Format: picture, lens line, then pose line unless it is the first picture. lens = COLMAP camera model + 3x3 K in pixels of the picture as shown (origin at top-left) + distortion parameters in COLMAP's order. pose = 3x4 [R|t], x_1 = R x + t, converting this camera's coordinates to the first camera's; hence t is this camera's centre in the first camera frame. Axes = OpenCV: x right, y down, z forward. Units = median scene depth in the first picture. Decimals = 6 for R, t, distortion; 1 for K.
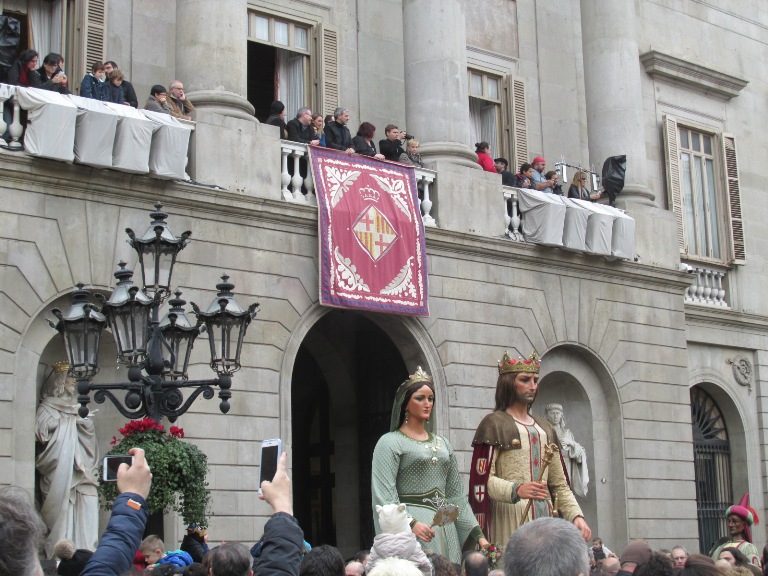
lens RADIAL K [[1459.9, 0, 384.0], [0, 1459.9, 288.0], [0, 0, 1]] dist [-0.049974, -0.065795]
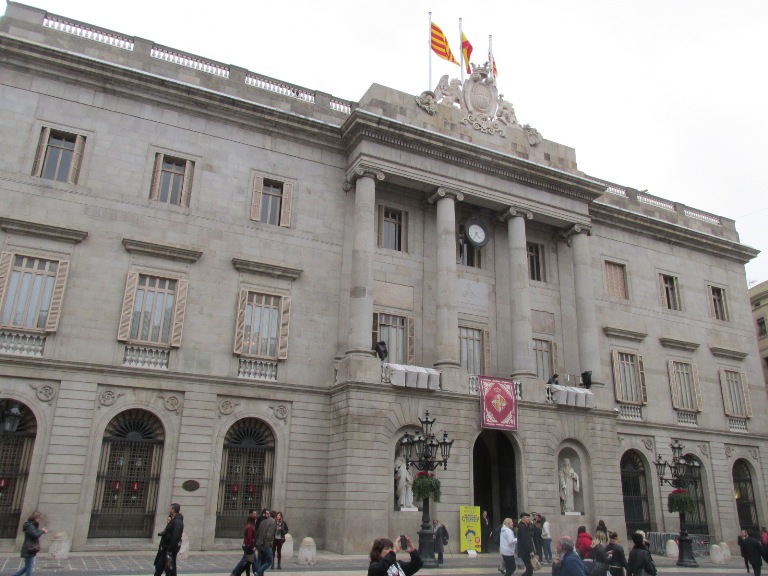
lens RADIAL K [[652.8, 0, 384.0], [0, 652.8, 288.0], [0, 0, 1]] dist [0.010845, -0.000151]
pose [[0.969319, -0.033141, -0.243561, 0.100891], [0.002163, 0.991981, -0.126370, -0.103926], [0.245796, 0.121966, 0.961618, -0.431850]]
